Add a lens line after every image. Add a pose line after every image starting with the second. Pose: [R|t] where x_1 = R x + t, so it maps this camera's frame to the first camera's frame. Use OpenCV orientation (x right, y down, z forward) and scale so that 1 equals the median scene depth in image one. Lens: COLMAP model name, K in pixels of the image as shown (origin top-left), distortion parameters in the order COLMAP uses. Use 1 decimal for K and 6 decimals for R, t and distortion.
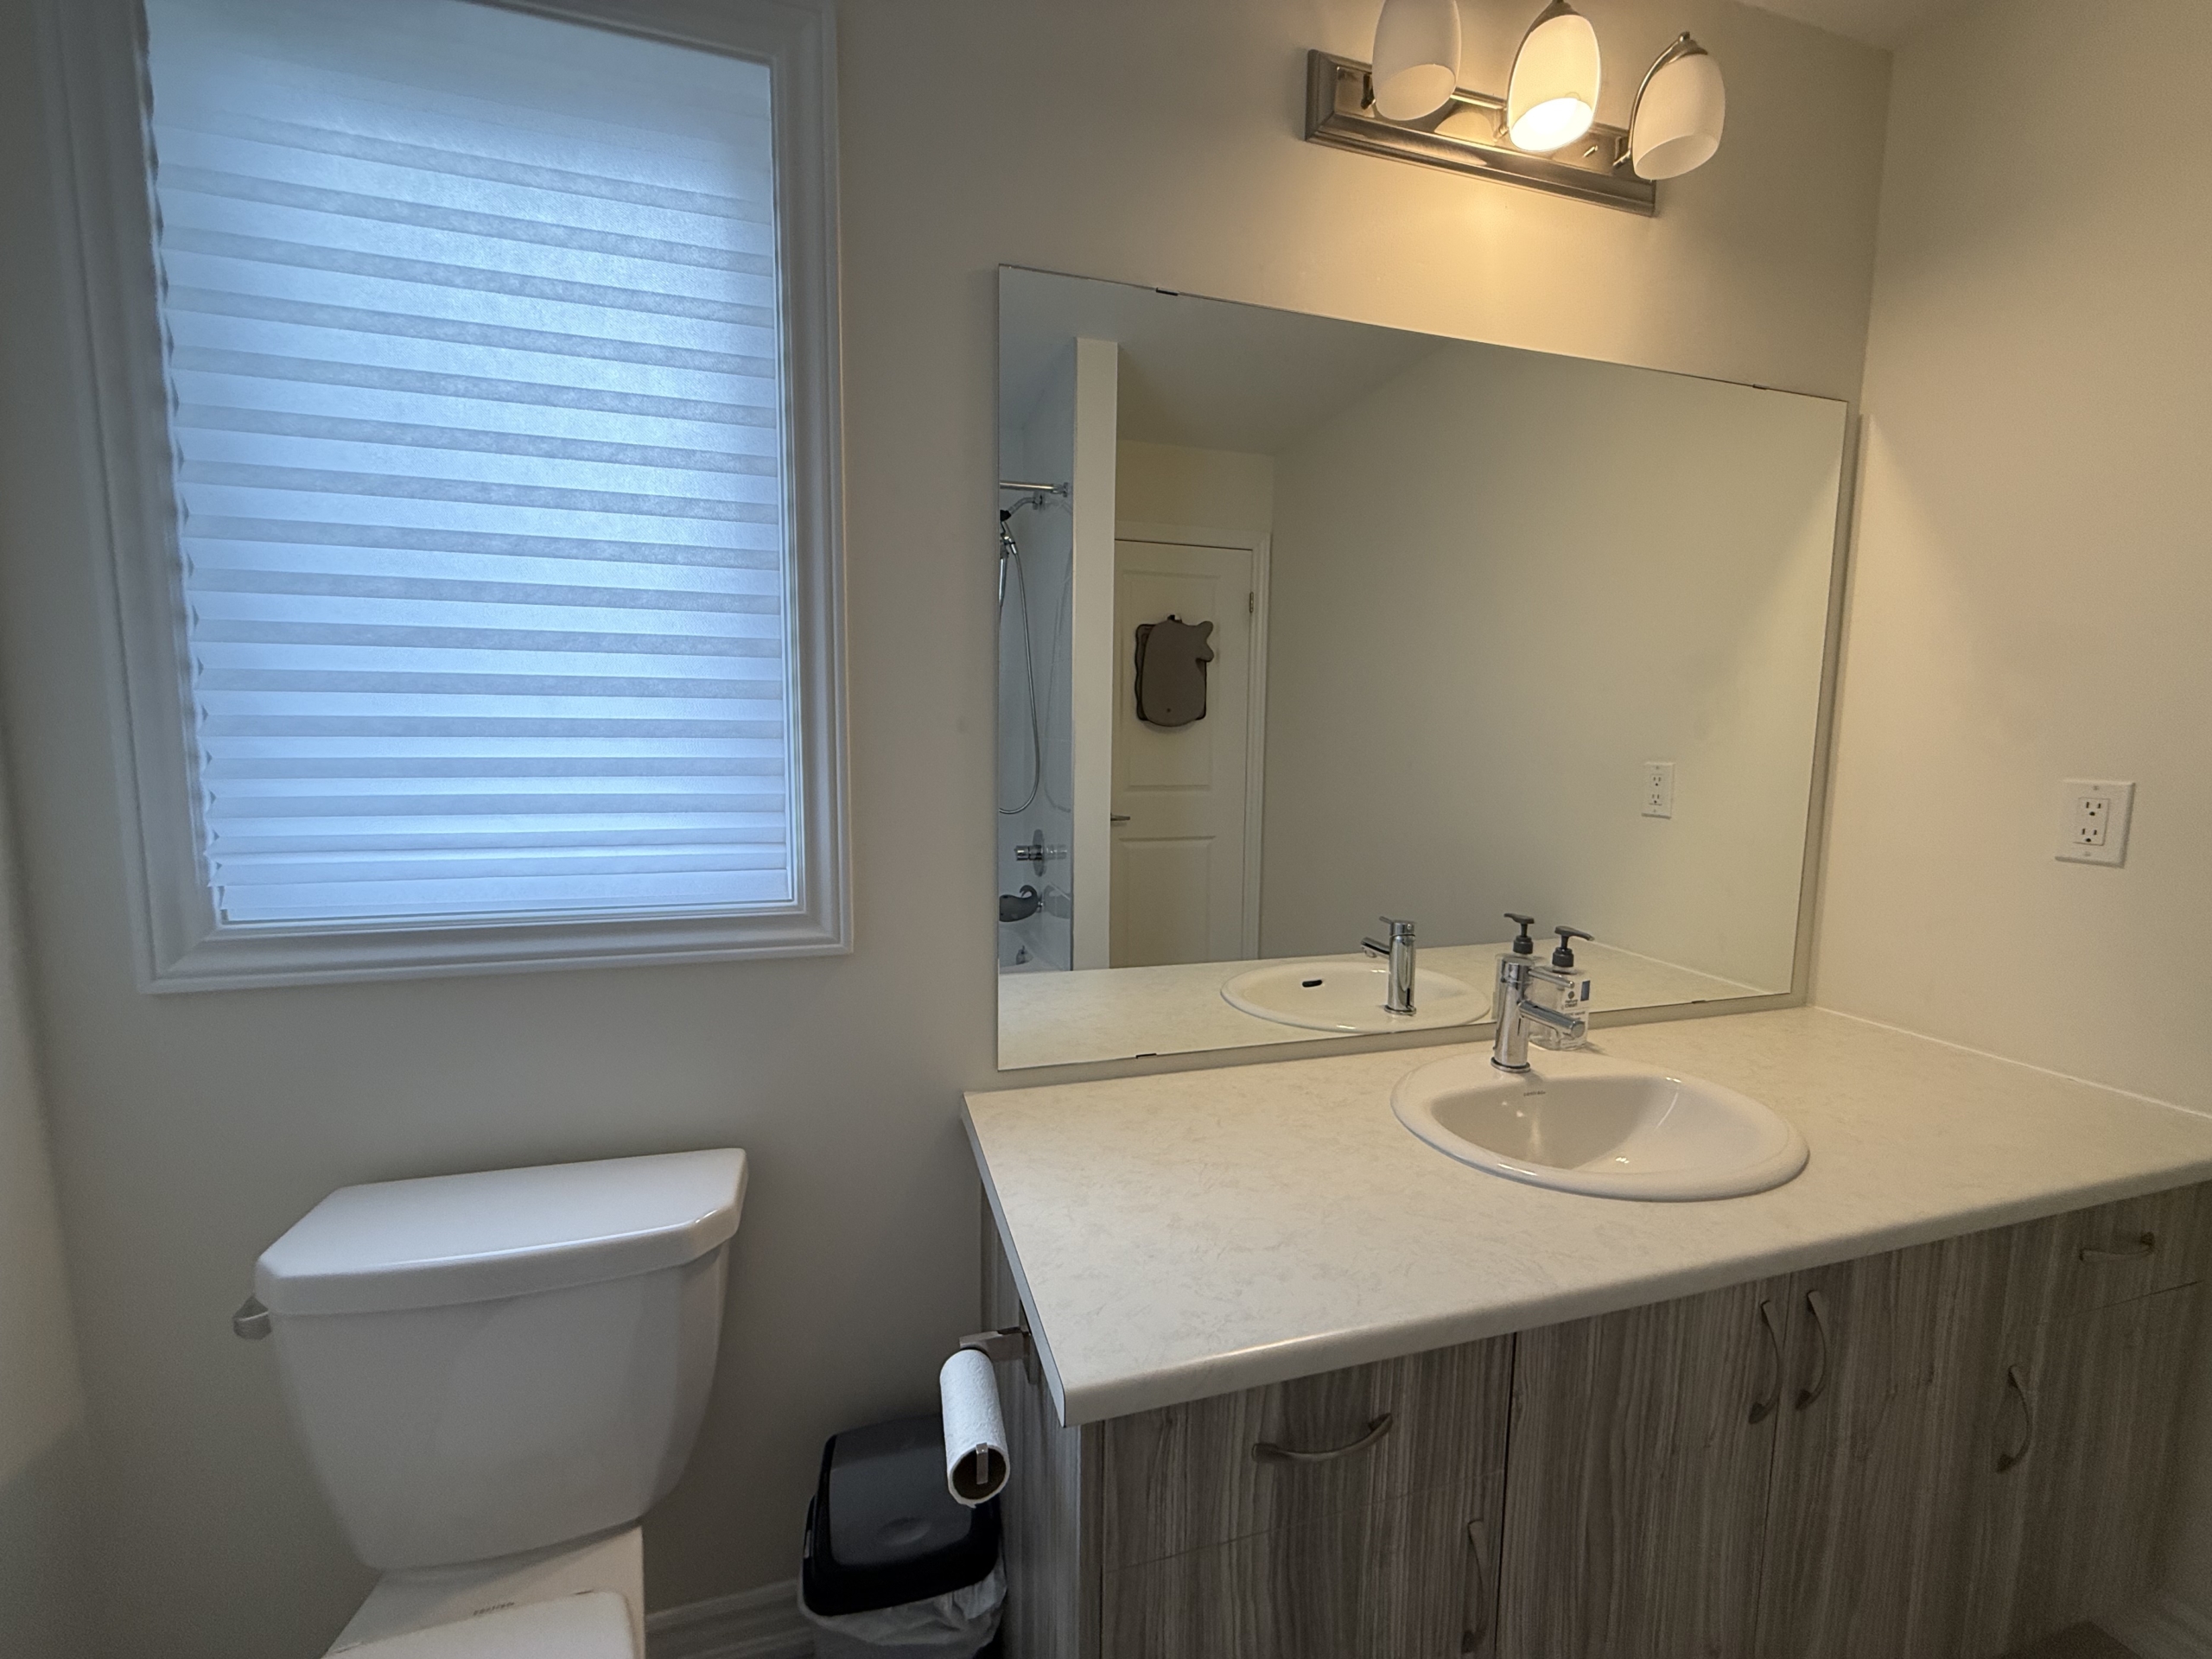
lens RADIAL K [[886.0, 0, 1098.5], [0, 886.0, 822.2], [0, 0, 1]] dist [0.014903, -0.000235]
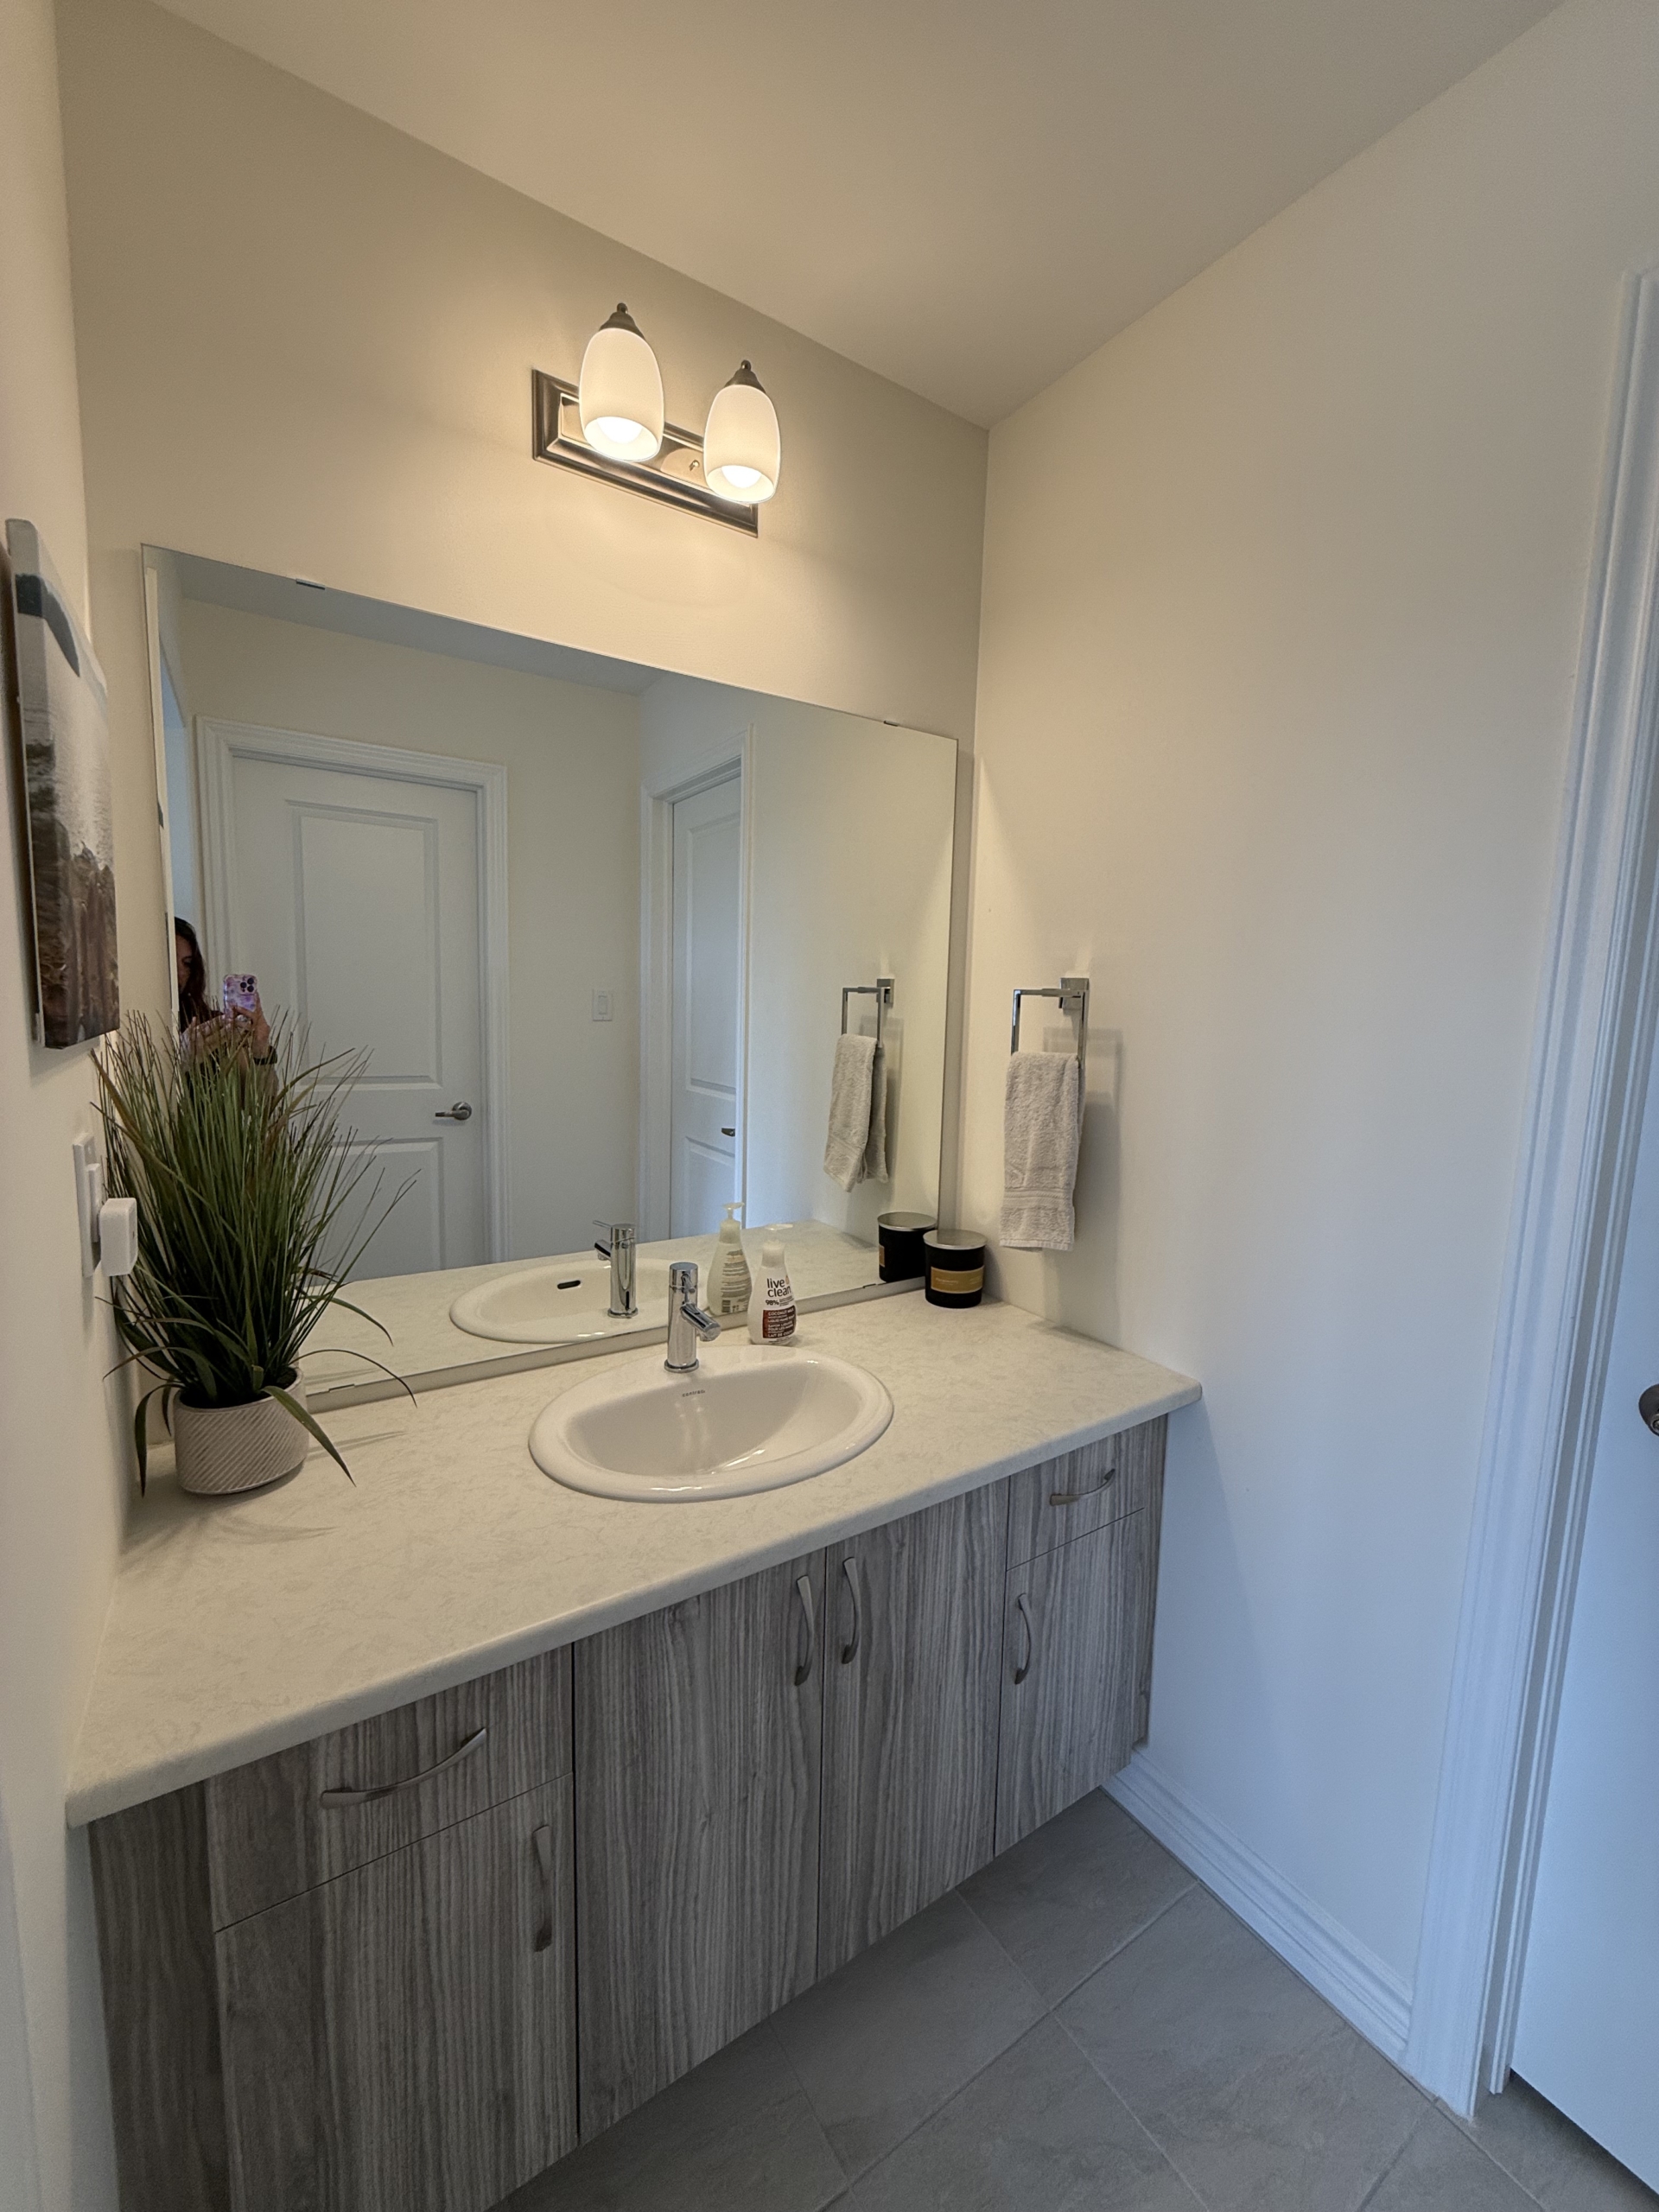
lens RADIAL K [[886.0, 0, 829.5], [0, 886.0, 1106.0], [0, 0, 1]] dist [0.014903, -0.000235]
pose [[0.957149, -0.021166, 0.288822, 0.335483], [0.015835, 0.999659, 0.020781, -0.040282], [-0.289164, -0.015317, 0.957157, -0.008053]]
